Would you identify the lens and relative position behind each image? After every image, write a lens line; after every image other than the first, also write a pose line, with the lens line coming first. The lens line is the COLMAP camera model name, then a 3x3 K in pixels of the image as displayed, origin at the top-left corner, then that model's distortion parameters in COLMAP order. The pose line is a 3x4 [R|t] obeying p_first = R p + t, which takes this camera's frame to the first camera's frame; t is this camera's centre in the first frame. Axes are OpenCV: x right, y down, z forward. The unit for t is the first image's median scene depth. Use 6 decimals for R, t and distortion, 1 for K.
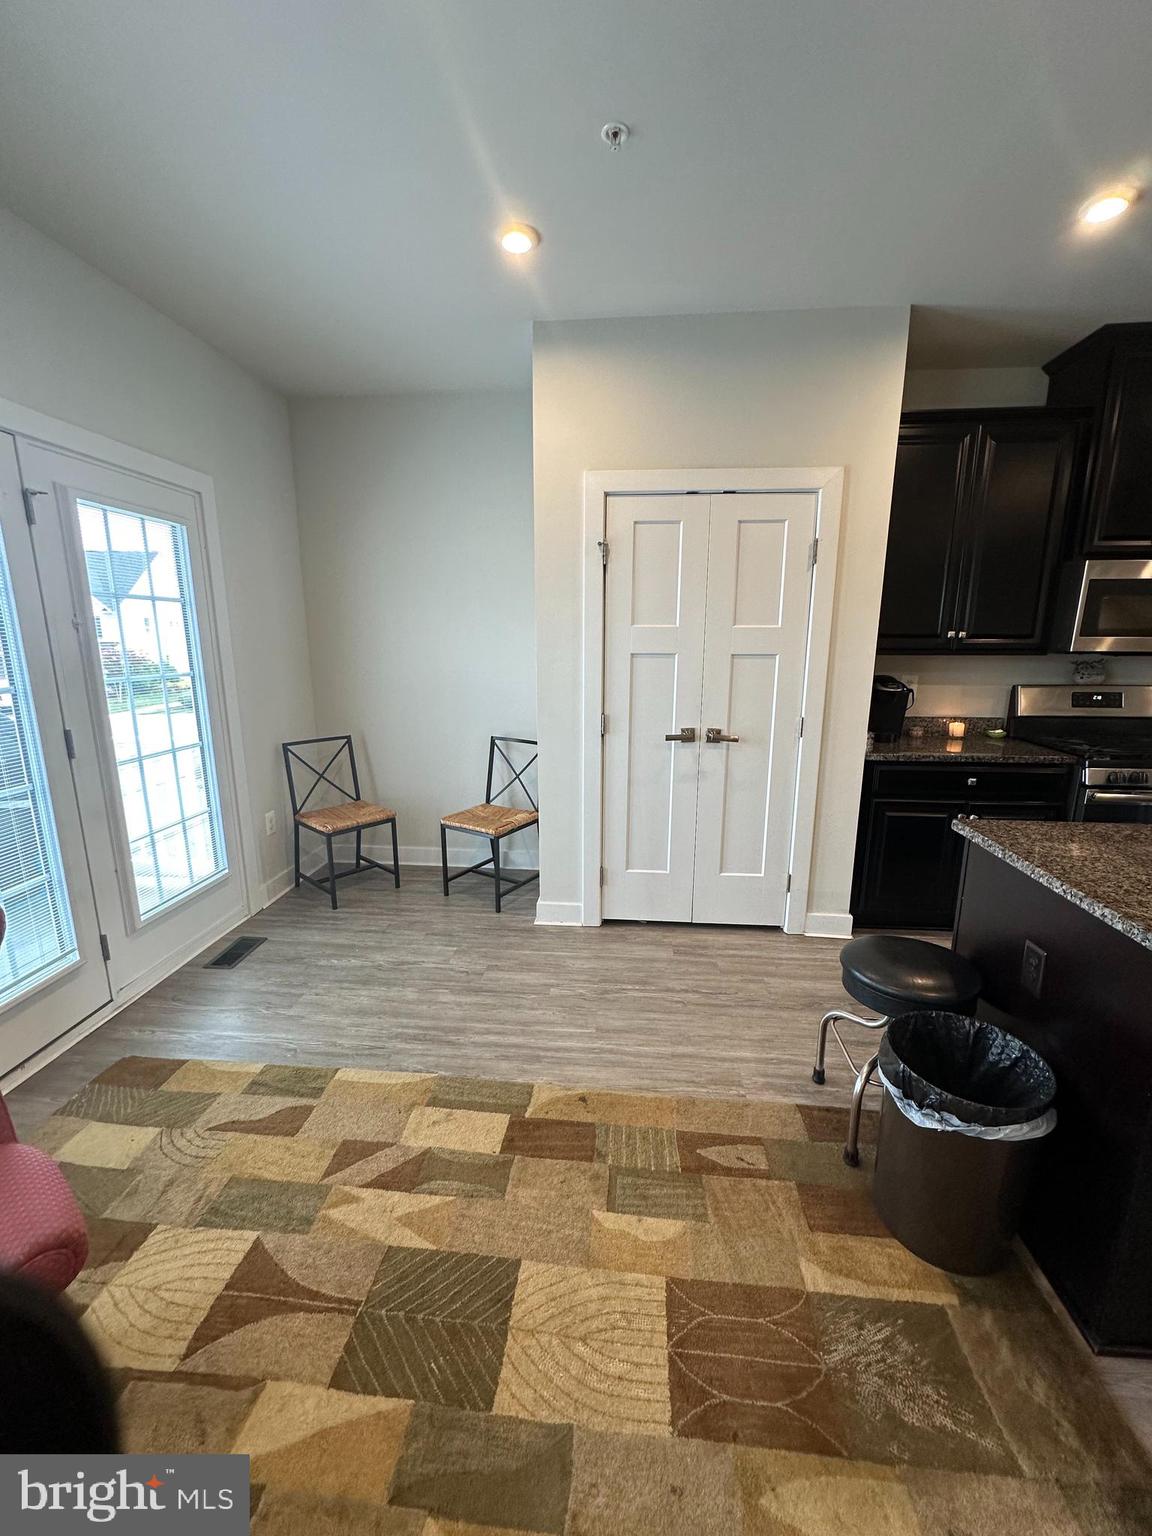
lens RADIAL K [[612.8, 0, 578.2], [0, 612.8, 767.2], [0, 0, 1]] dist [-0.003351, 0.000828]
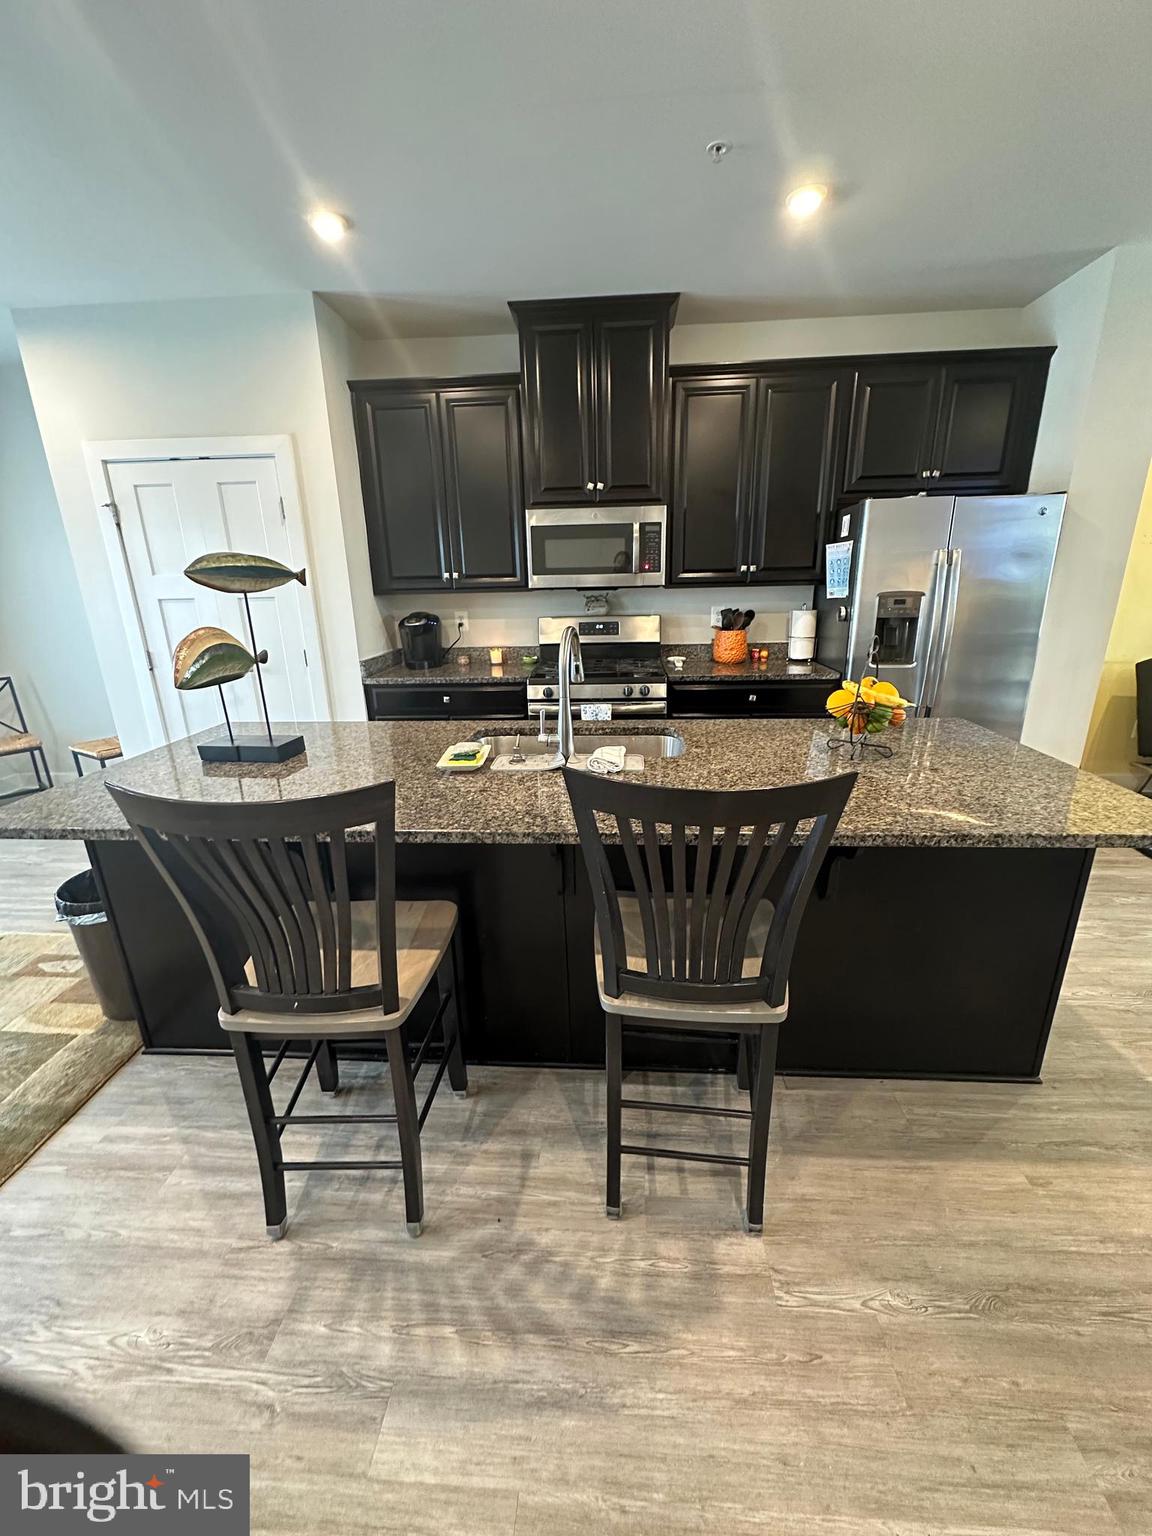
lens RADIAL K [[612.8, 0, 578.2], [0, 612.8, 767.2], [0, 0, 1]] dist [-0.003351, 0.000828]
pose [[0.999399, -0.029240, 0.018598, 0.868990], [0.027357, 0.995148, 0.094508, 0.049222], [-0.021271, -0.093942, 0.995350, -0.230704]]
